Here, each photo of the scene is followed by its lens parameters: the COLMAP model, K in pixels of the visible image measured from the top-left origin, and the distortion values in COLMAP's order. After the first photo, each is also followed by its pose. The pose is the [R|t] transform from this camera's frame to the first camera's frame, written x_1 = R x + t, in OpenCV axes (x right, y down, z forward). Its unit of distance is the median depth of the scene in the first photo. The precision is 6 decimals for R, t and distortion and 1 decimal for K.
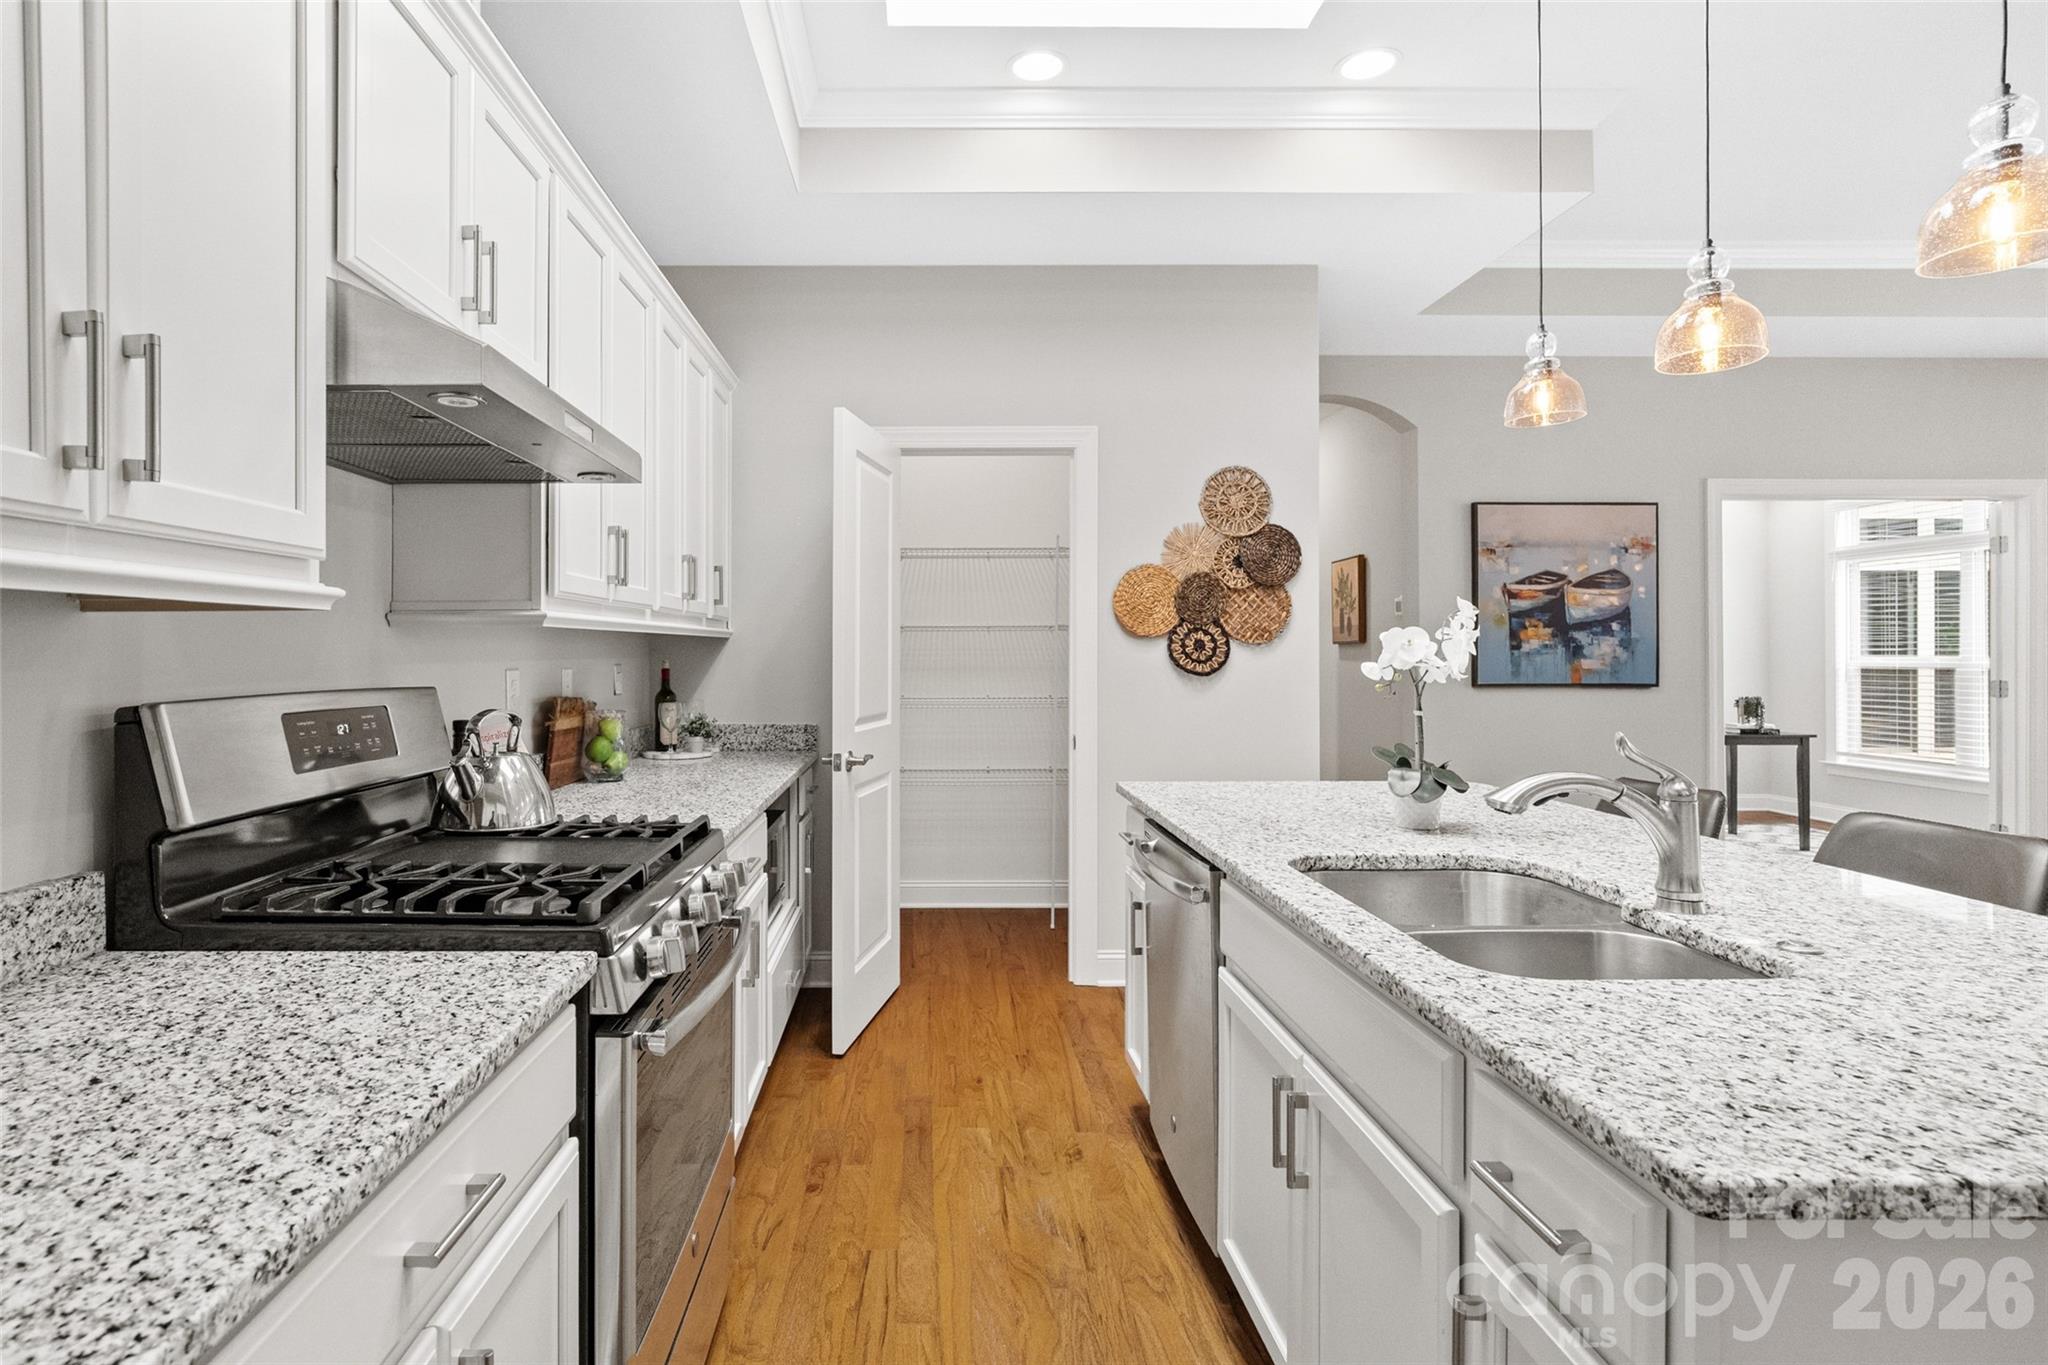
lens RADIAL K [[1036.6, 0, 929.6], [0, 1036.6, 646.6], [0, 0, 1]] dist [-0.005134, -0.000101]
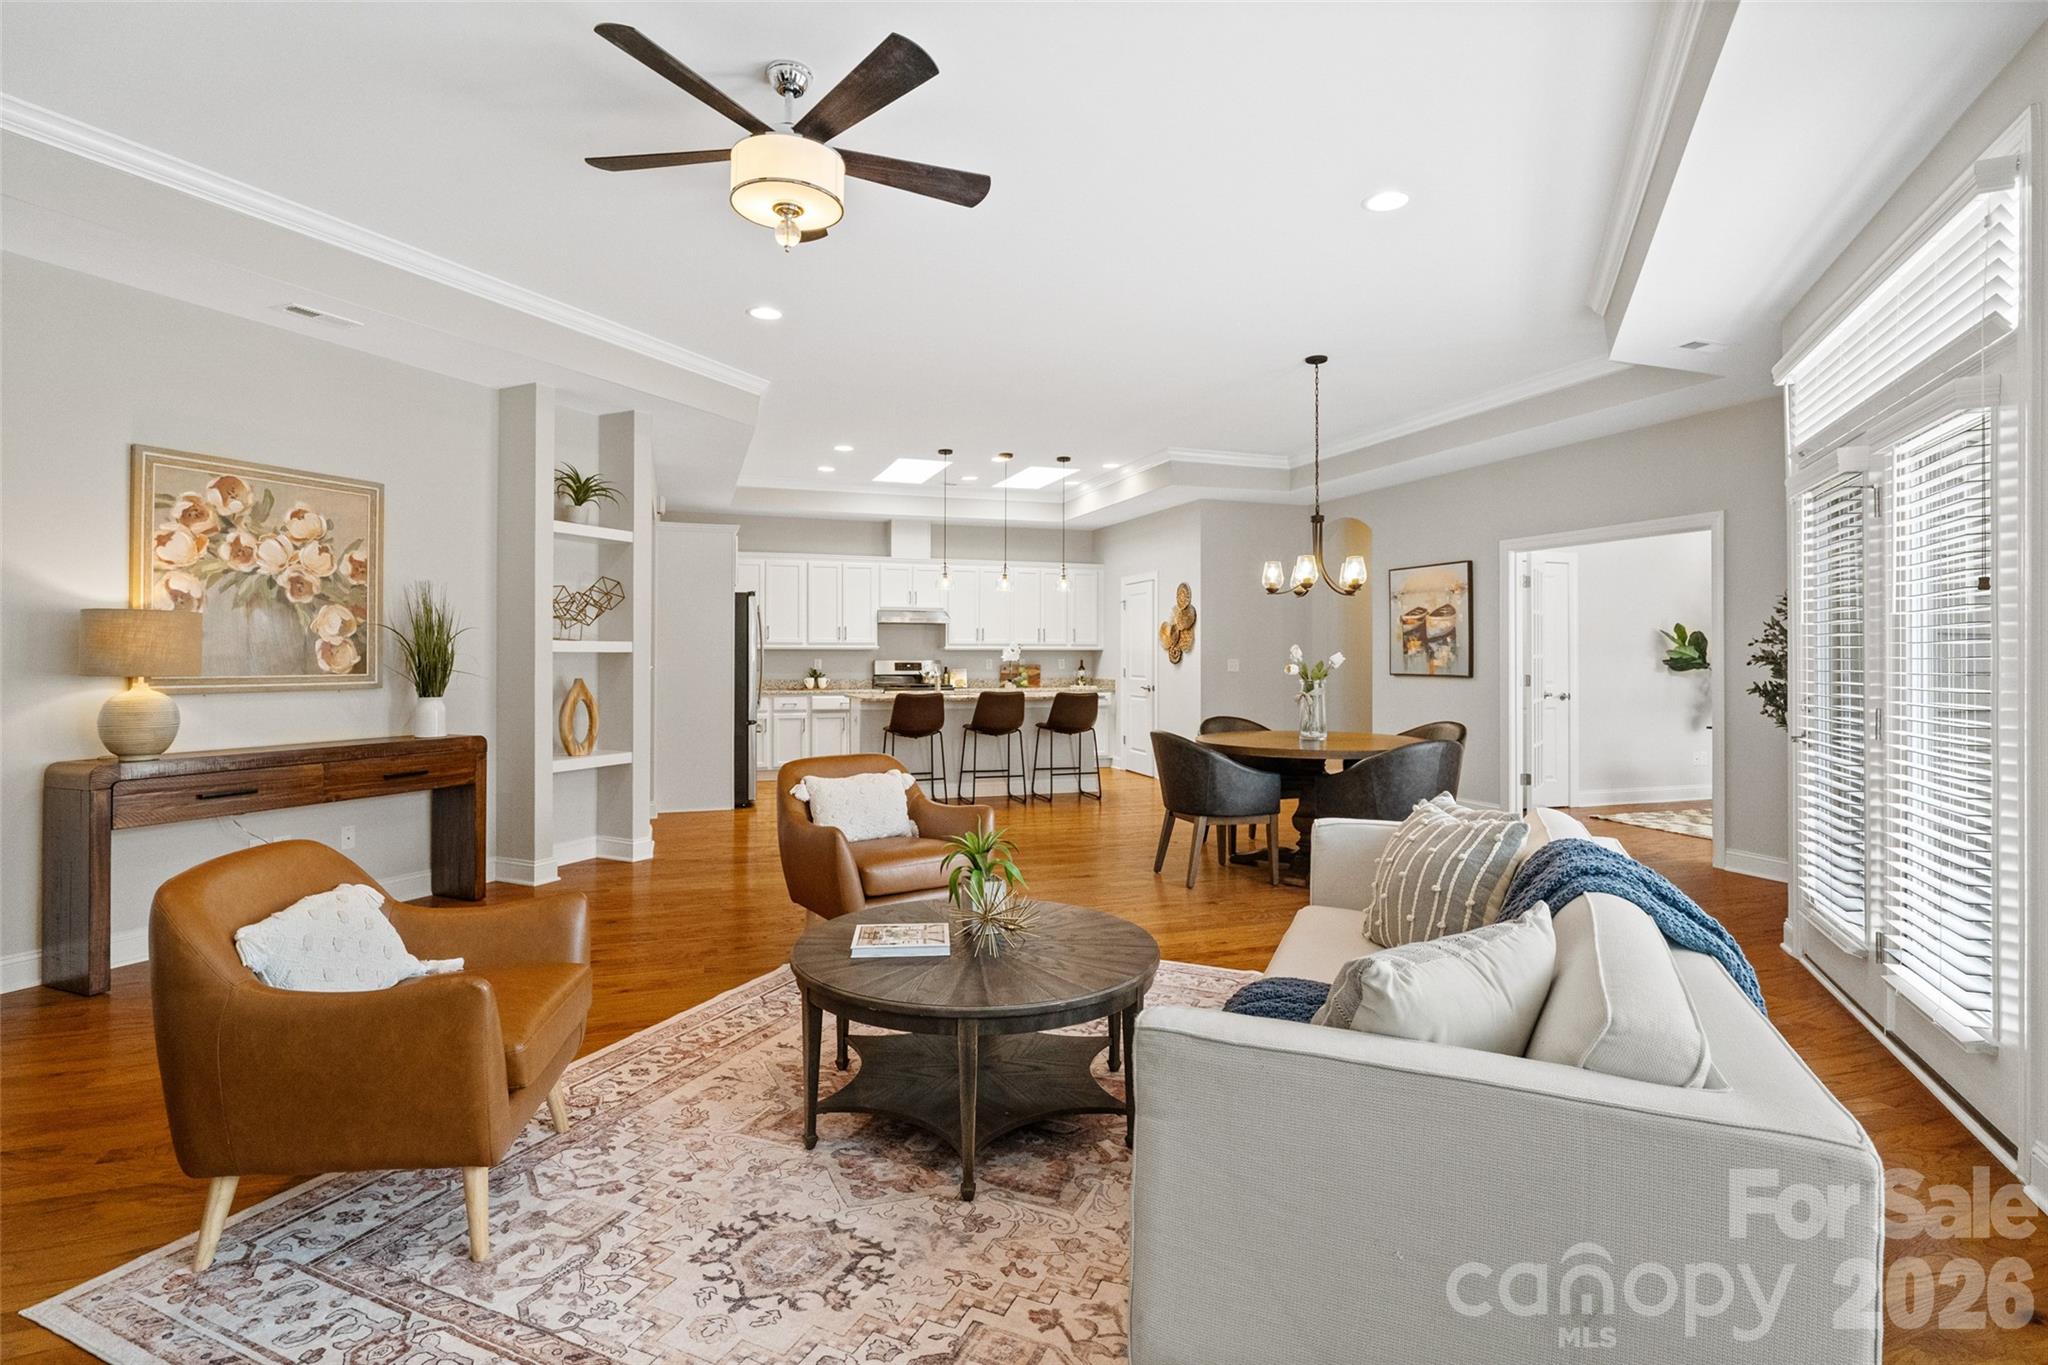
lens RADIAL K [[988.2, 0, 1018.1], [0, 988.2, 654.0], [0, 0, 1]] dist [-0.011363, 0.000543]
pose [[0.328143, -0.000346, -0.944628, 1.900487], [0.002927, 0.999996, 0.000650, 0.000169], [0.944623, -0.002978, 0.328143, -0.142863]]
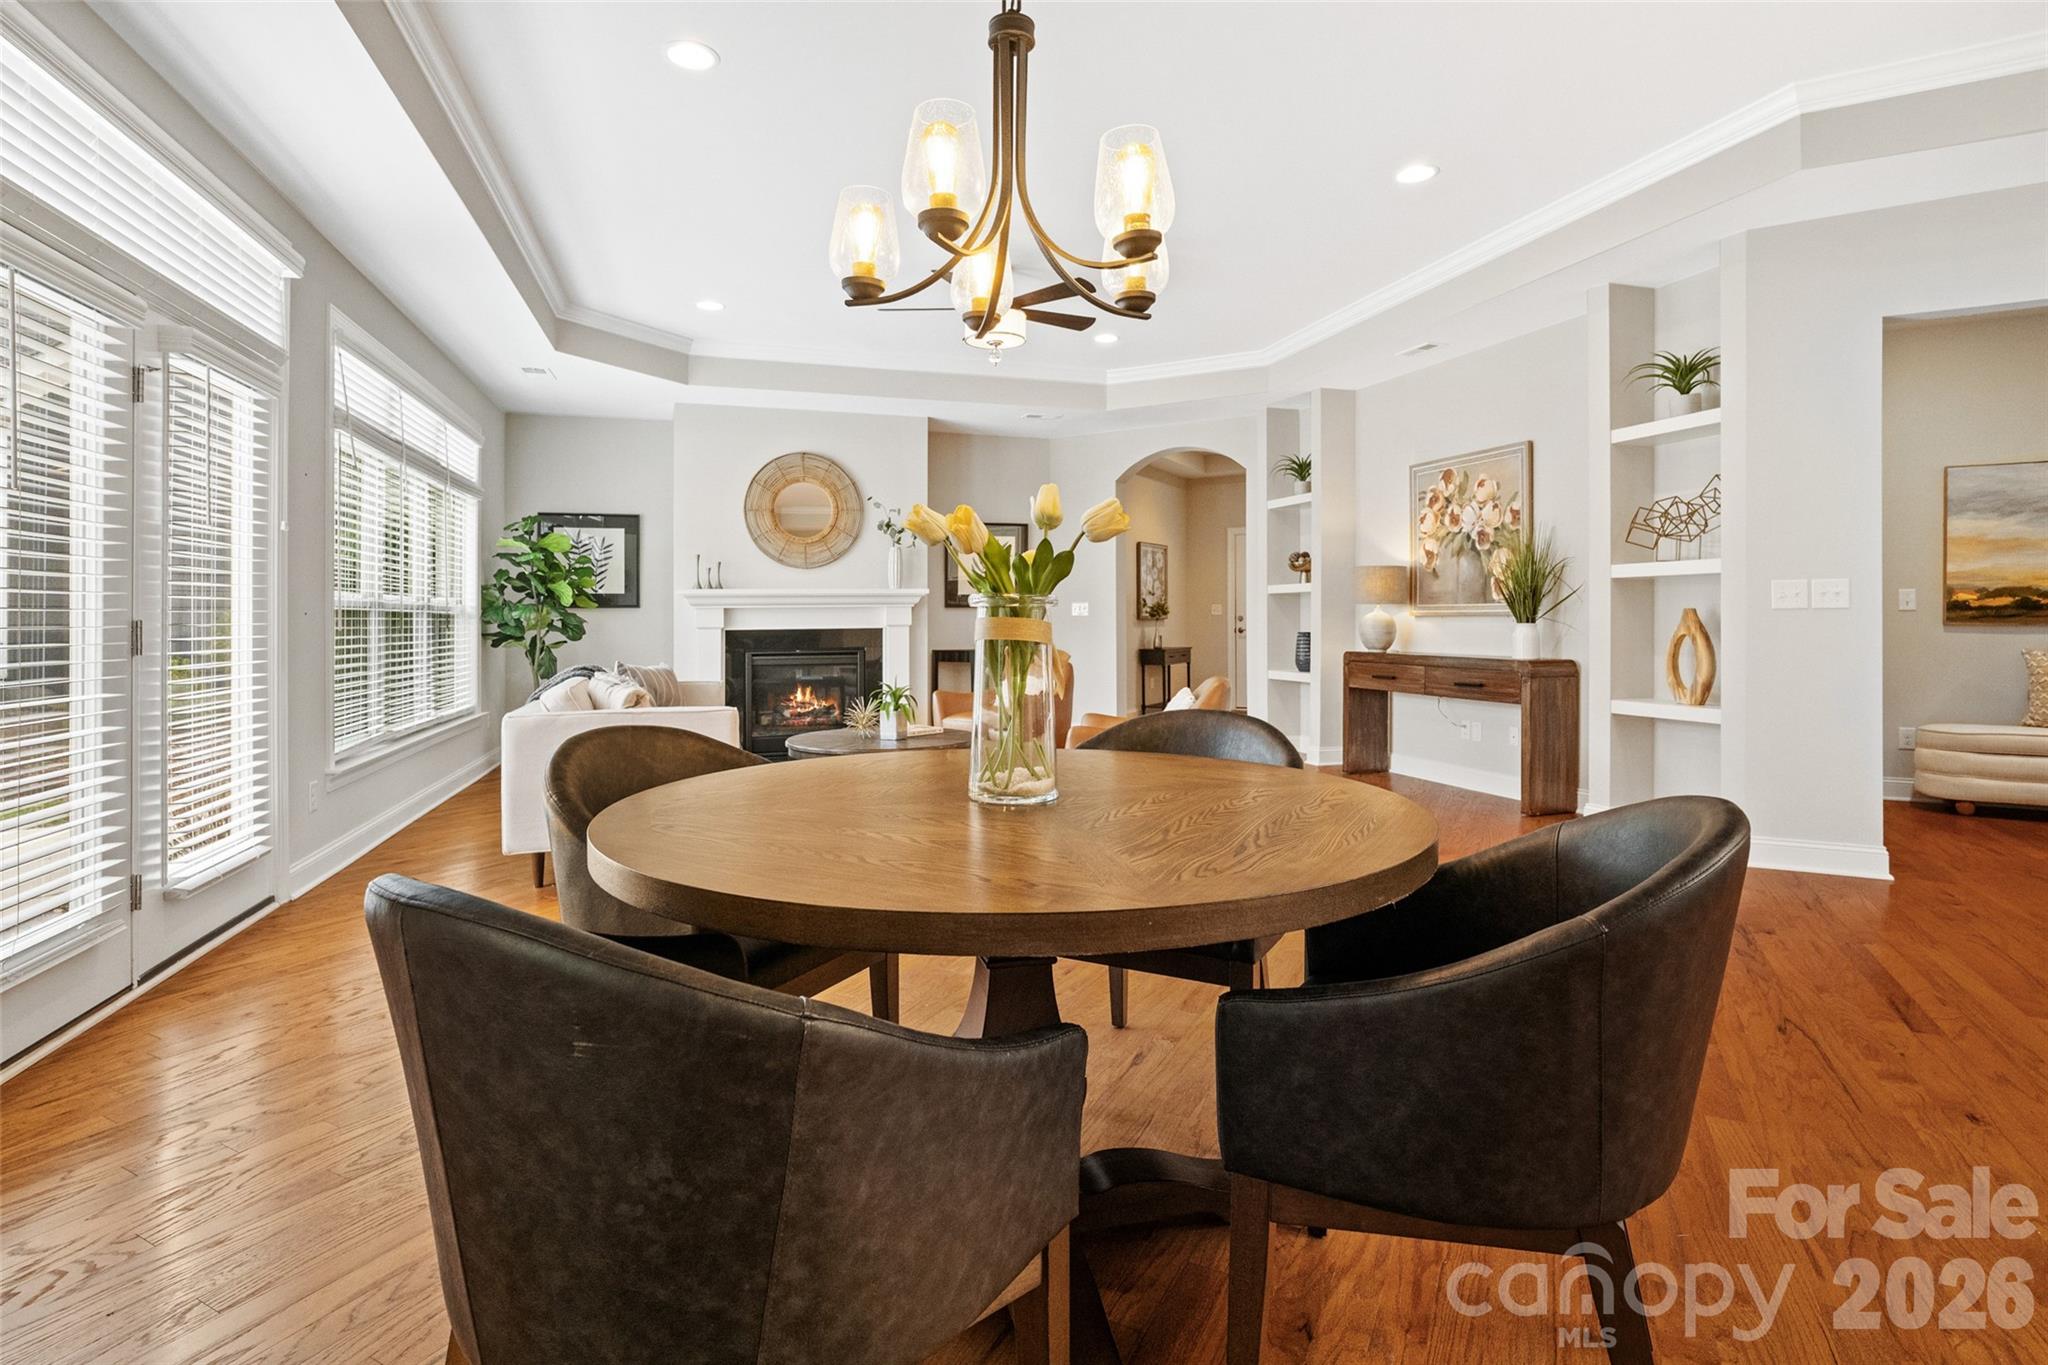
lens RADIAL K [[995.0, 0, 1021.7], [0, 995.0, 630.2], [0, 0, 1]] dist [-0.009113, 0.000714]
pose [[-0.879897, -0.001256, 0.475163, 0.770302], [0.002442, 0.999971, 0.007165, 0.039480], [-0.475159, 0.007464, -0.879868, 0.850764]]
